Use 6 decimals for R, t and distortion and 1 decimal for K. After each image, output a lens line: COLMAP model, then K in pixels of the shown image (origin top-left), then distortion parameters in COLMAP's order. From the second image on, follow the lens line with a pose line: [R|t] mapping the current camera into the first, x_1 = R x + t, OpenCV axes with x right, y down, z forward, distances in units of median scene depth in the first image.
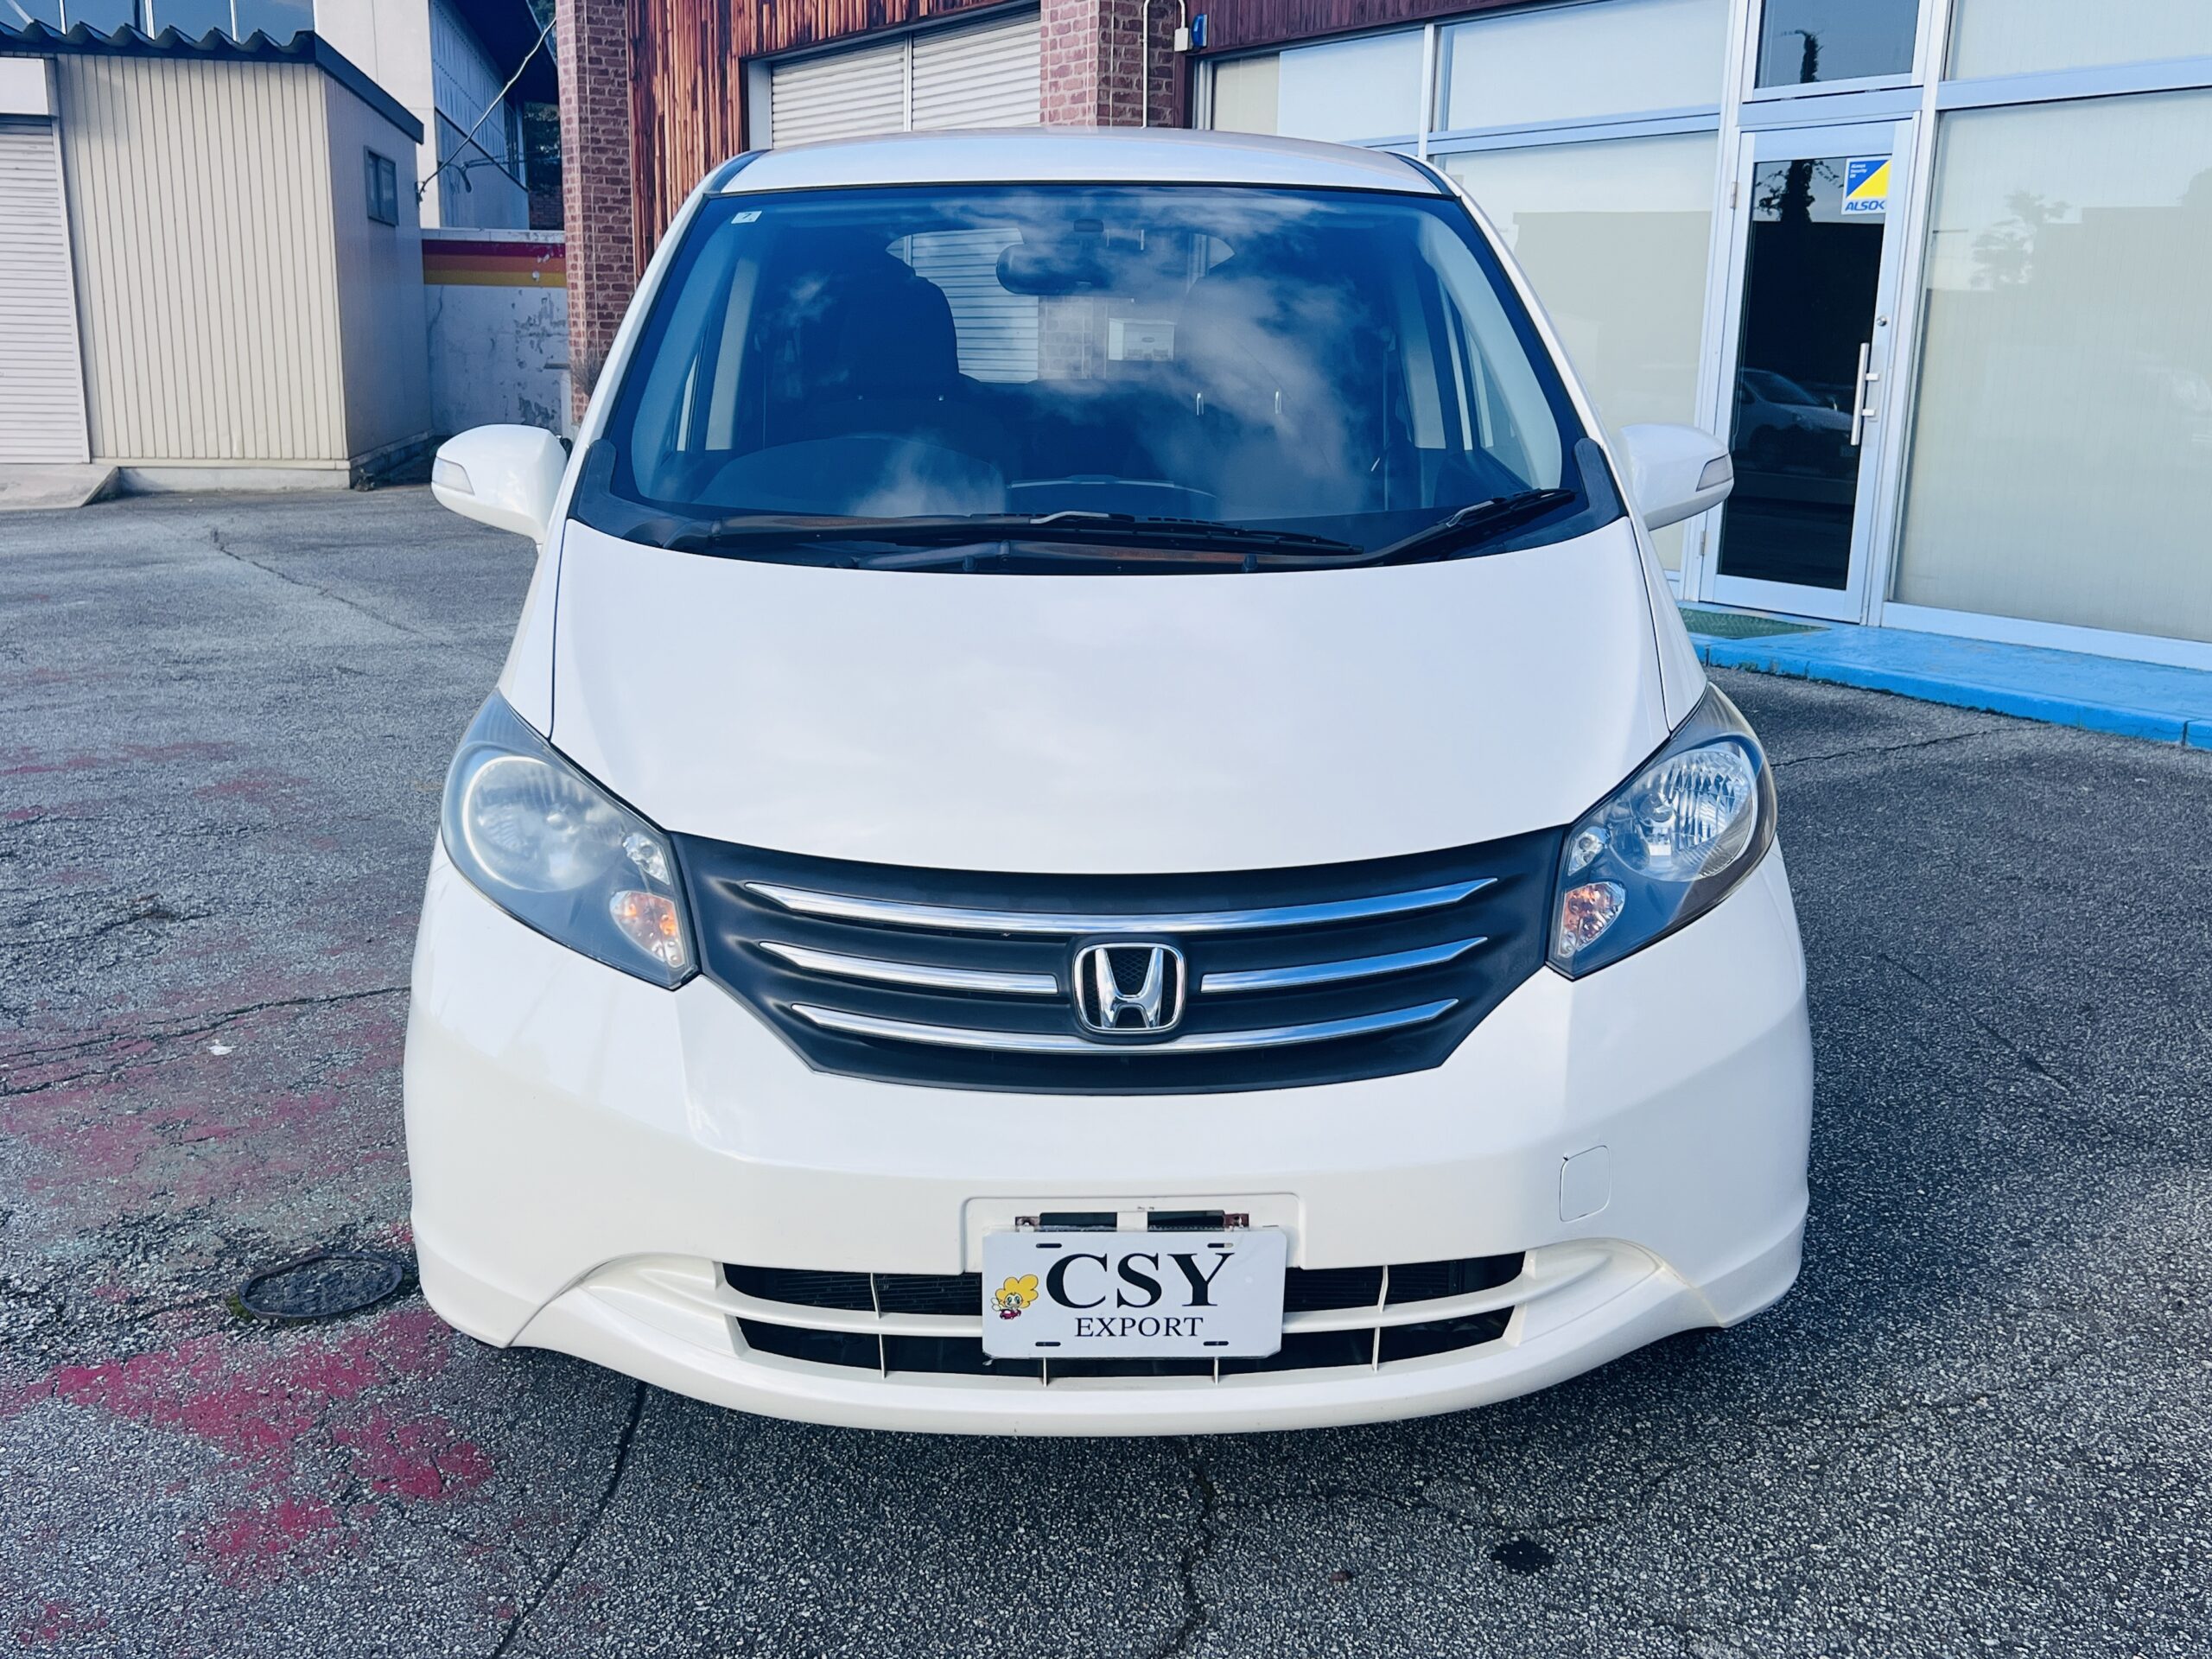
lens RADIAL K [[2158.7, 0, 1072.2], [0, 2158.7, 820.8], [0, 0, 1]] dist [0.023094, 0.000000]
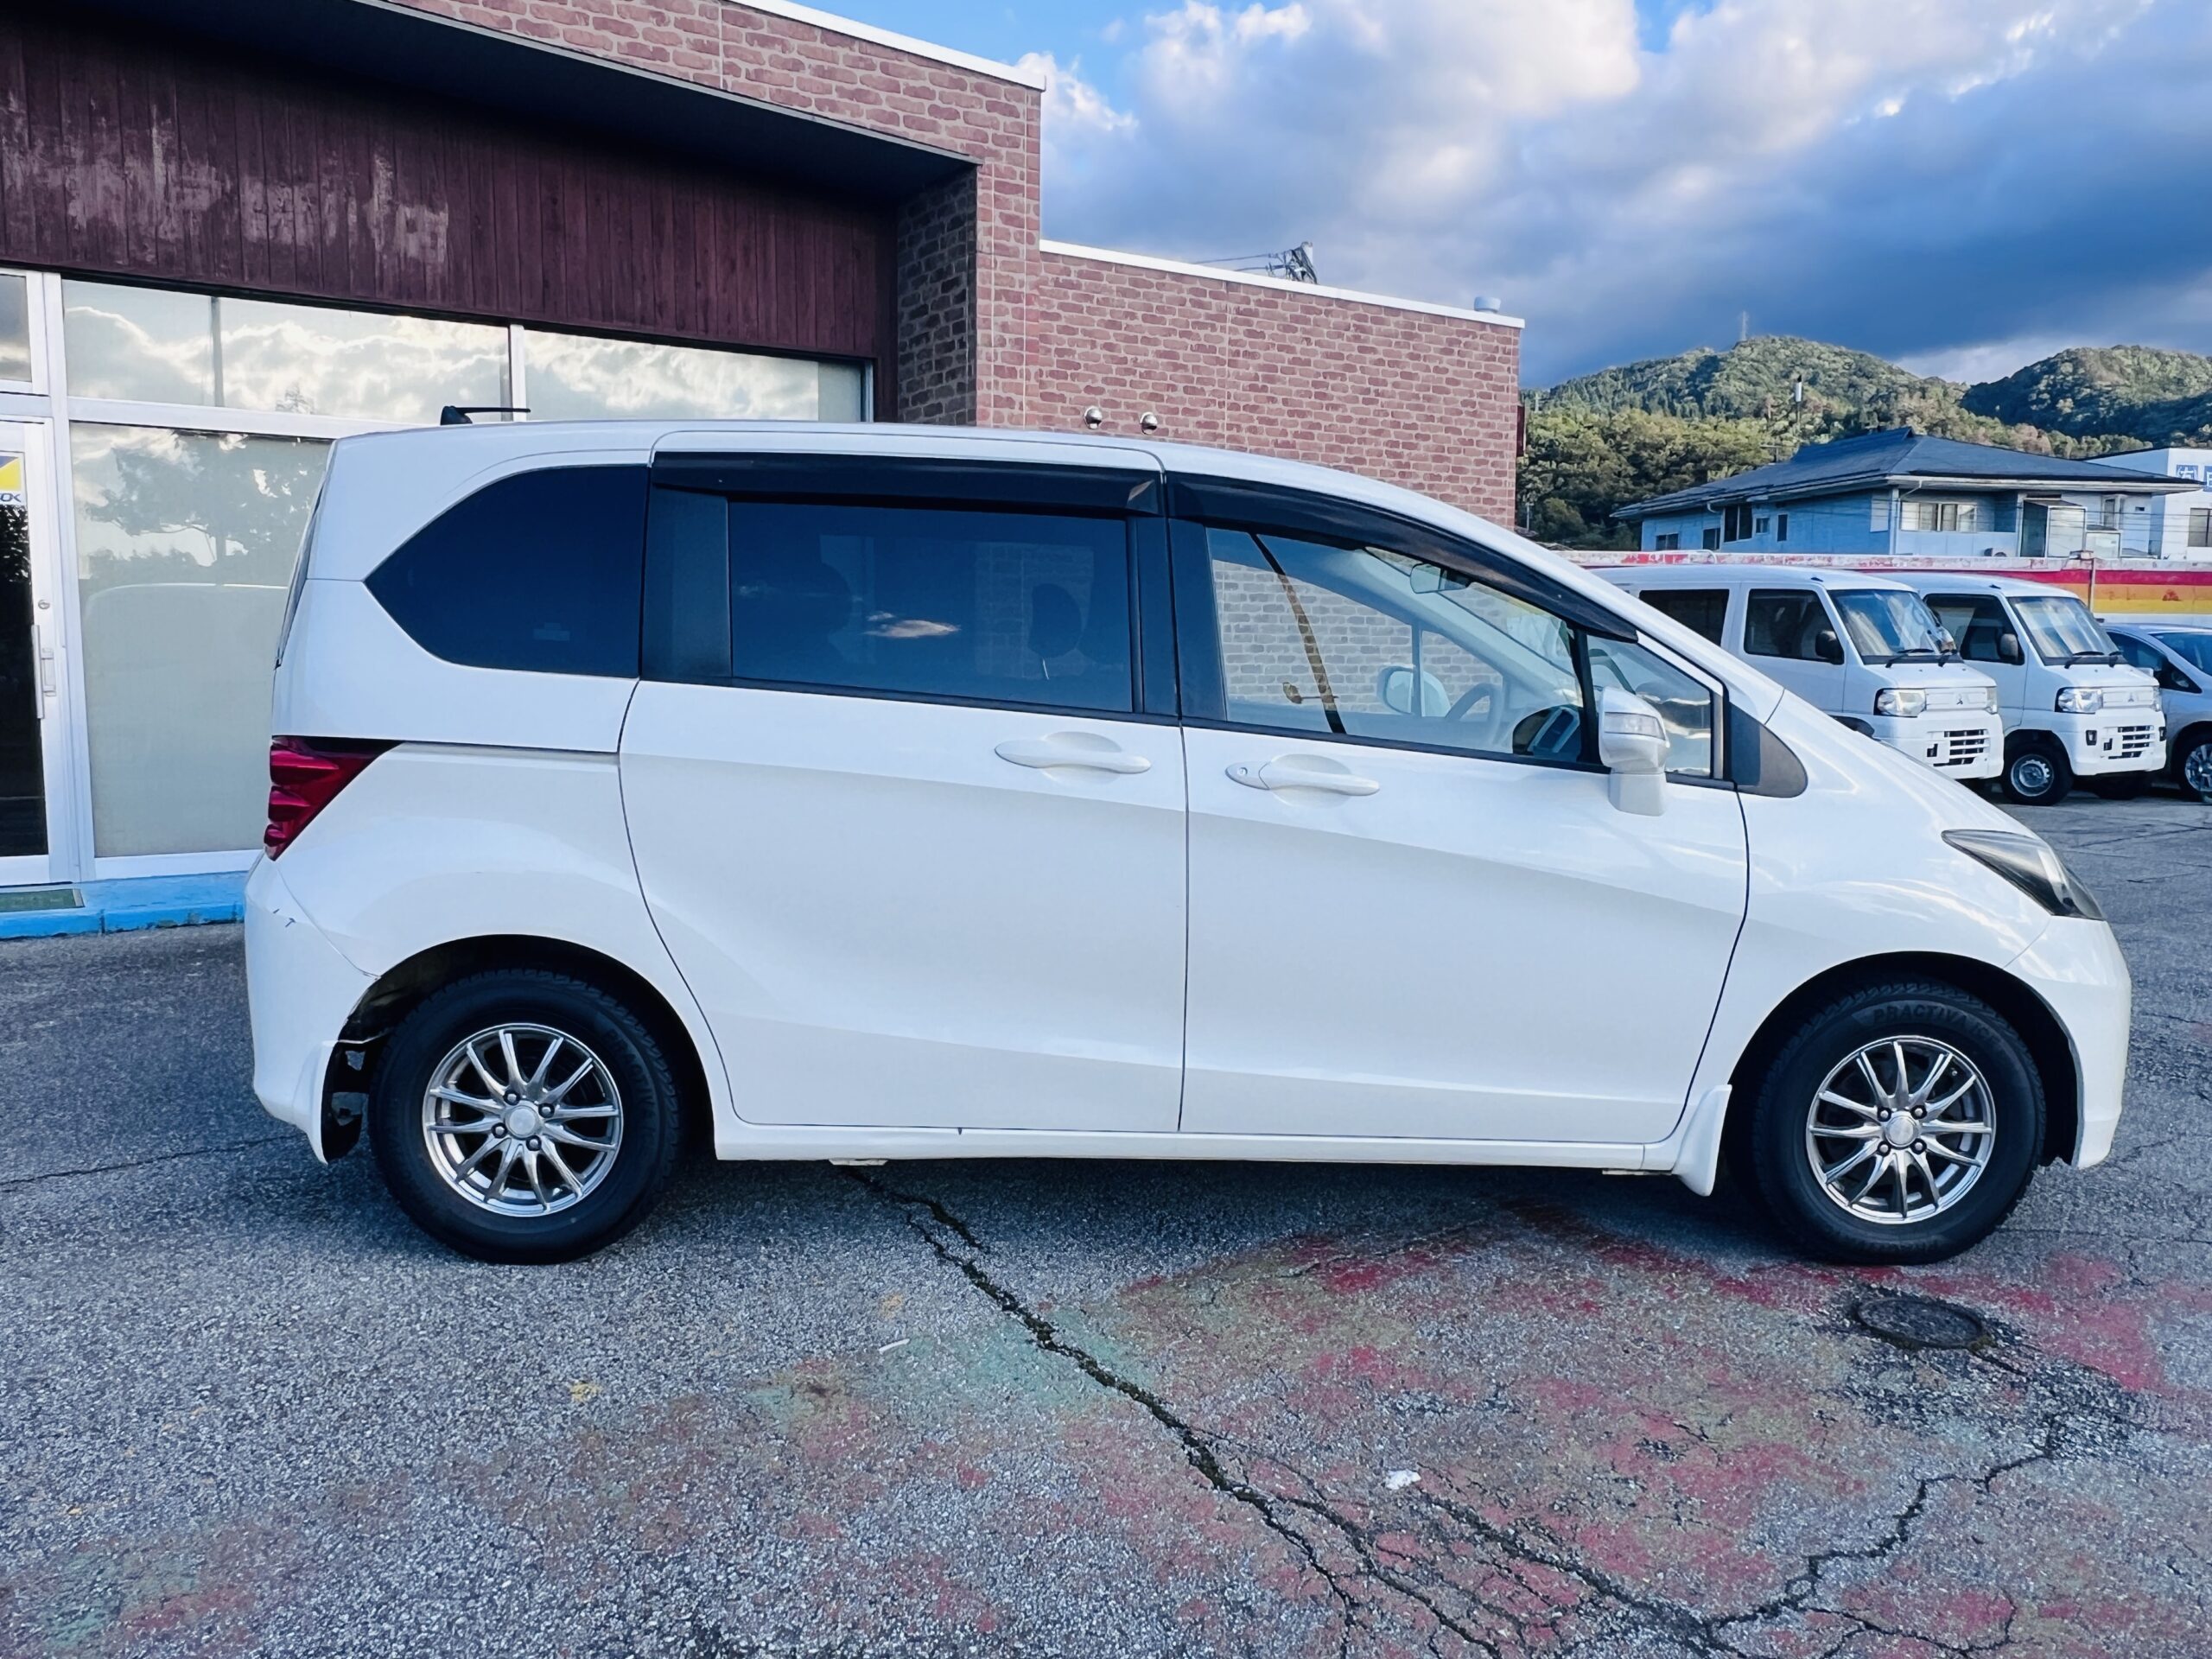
lens RADIAL K [[1645.7, 0, 1091.1], [0, 1645.7, 841.6], [0, 0, 1]] dist [0.005291, -0.012140]
pose [[0.005589, -0.135771, 0.990724, -1.724269], [0.212200, 0.968337, 0.131506, -0.418682], [-0.977210, 0.209497, 0.034222, 1.829569]]
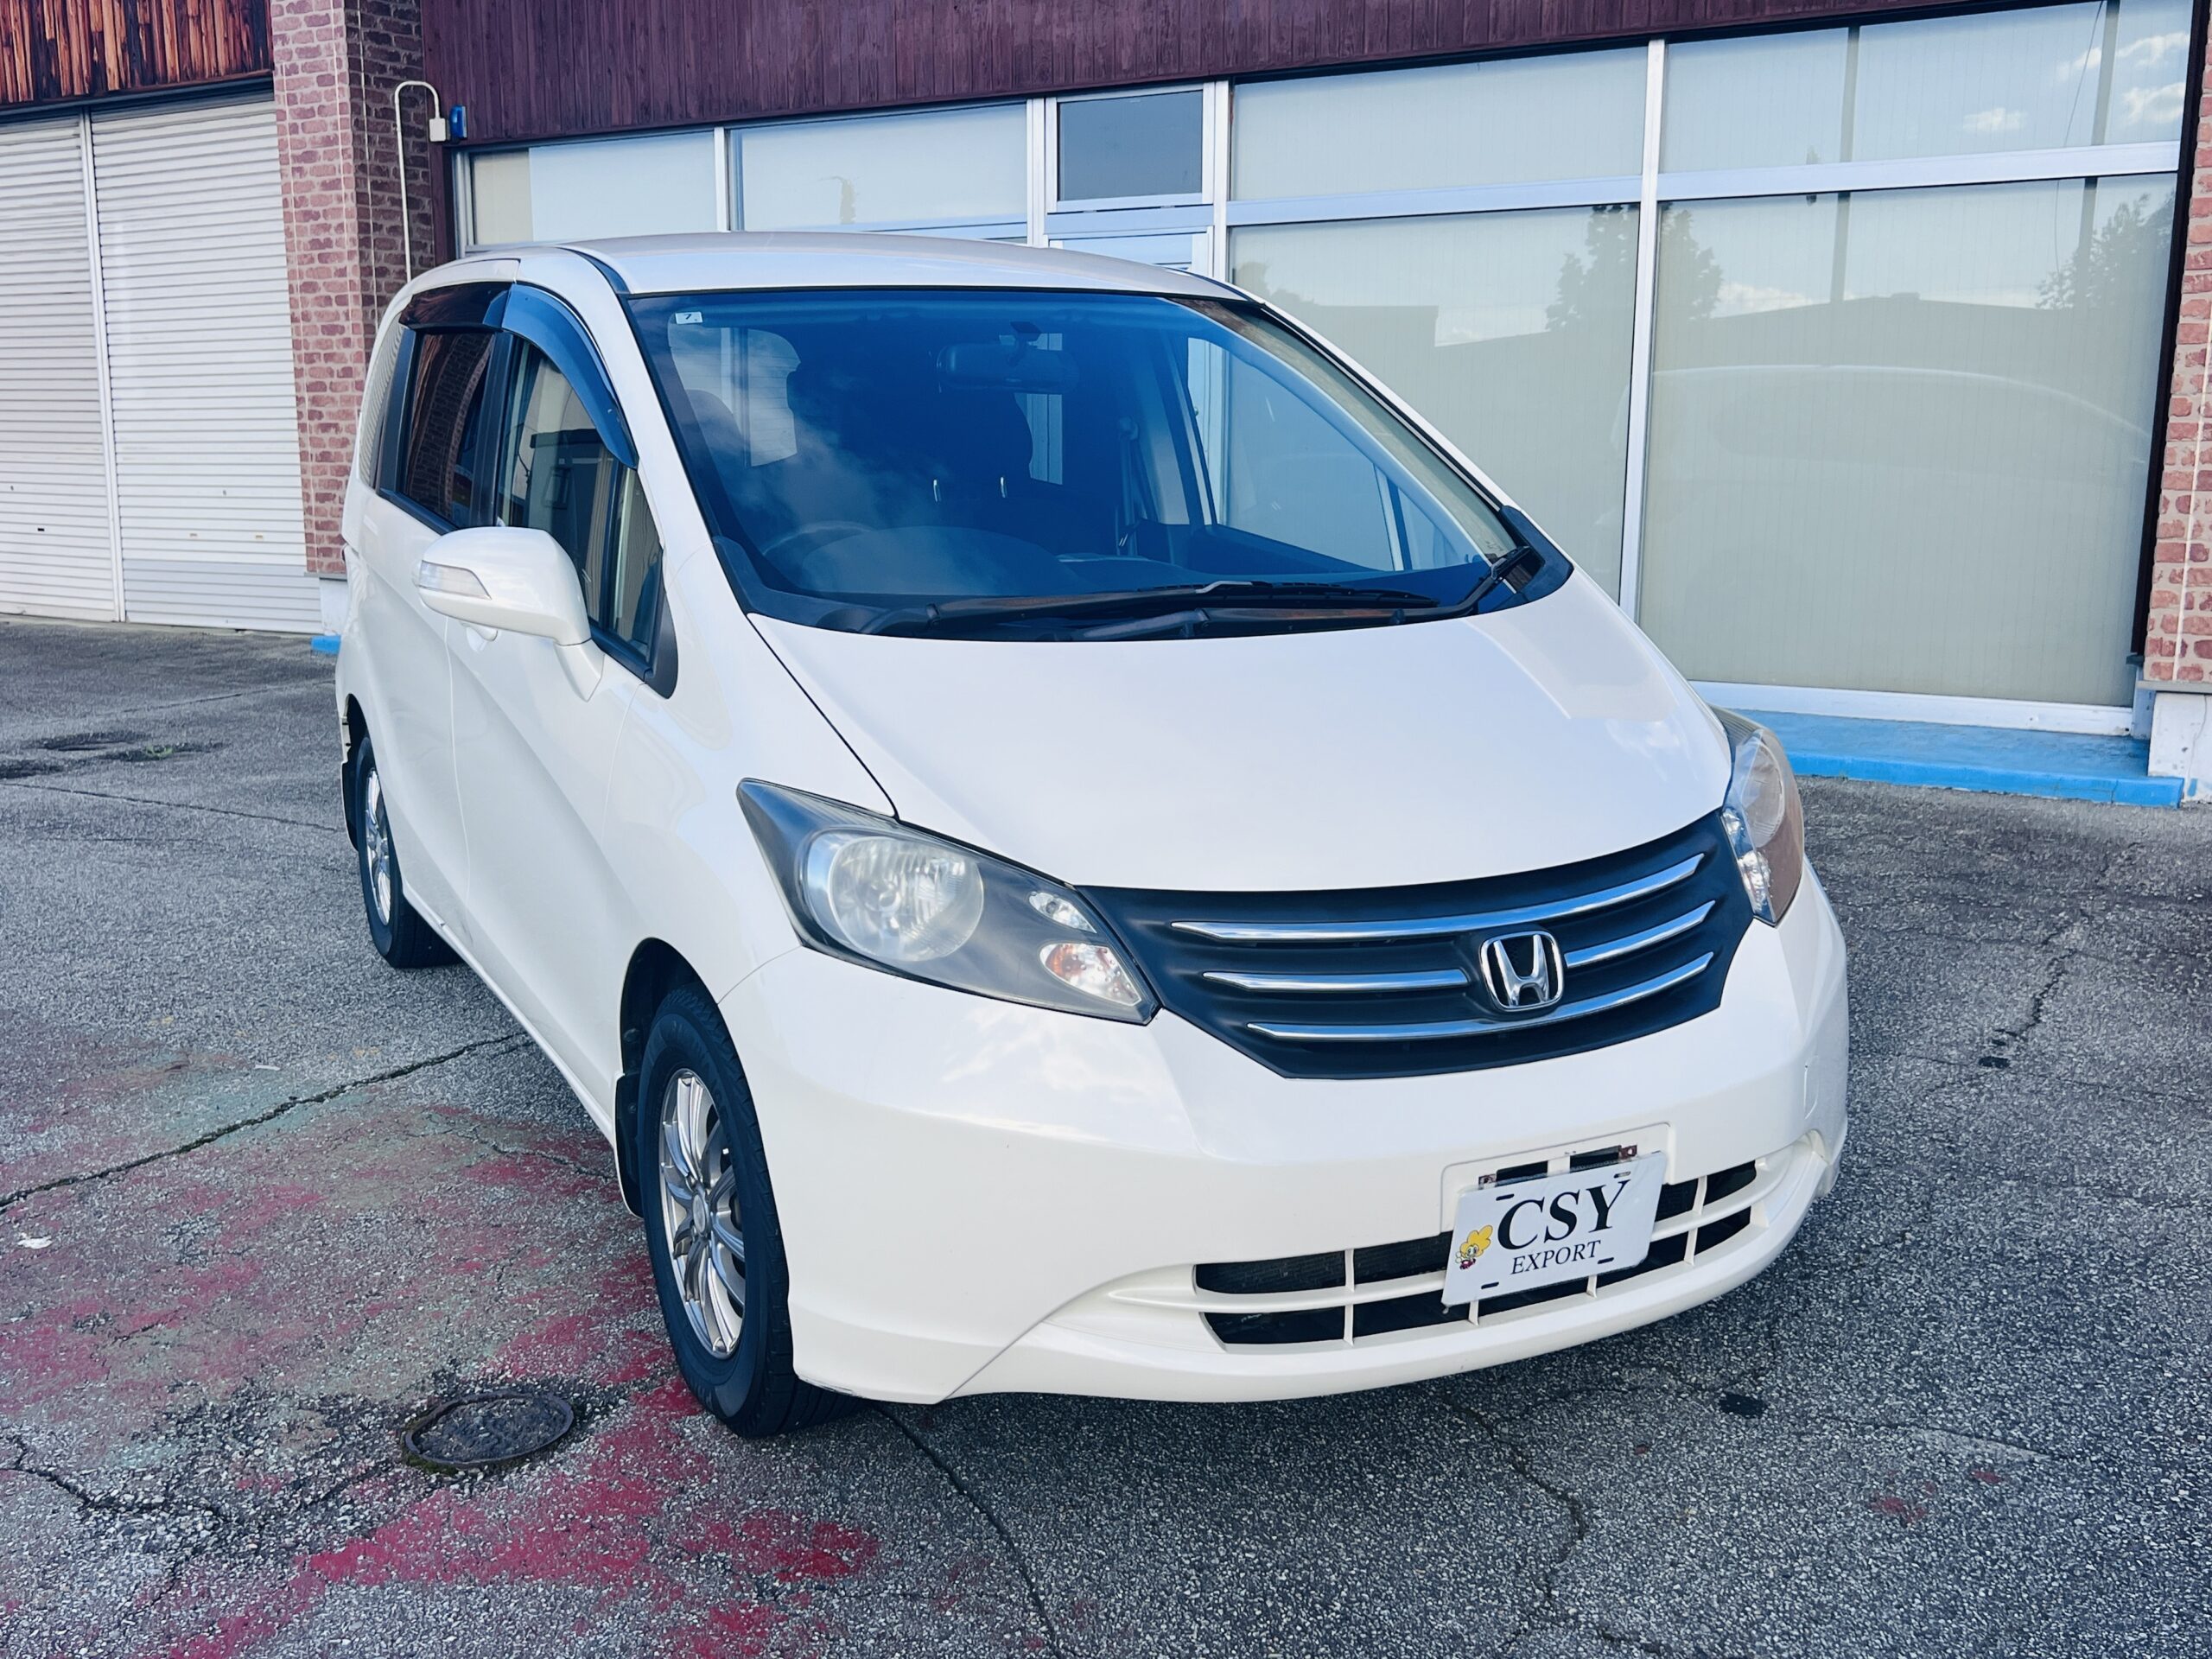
lens RADIAL K [[2158.7, 0, 1068.6], [0, 2158.7, 834.5], [0, 0, 1]] dist [0.023094, 0.000000]
pose [[0.907301, -0.092759, 0.410123, -0.624993], [0.106503, 0.994254, -0.010738, -0.009735], [-0.406770, 0.053422, 0.911967, 0.019245]]
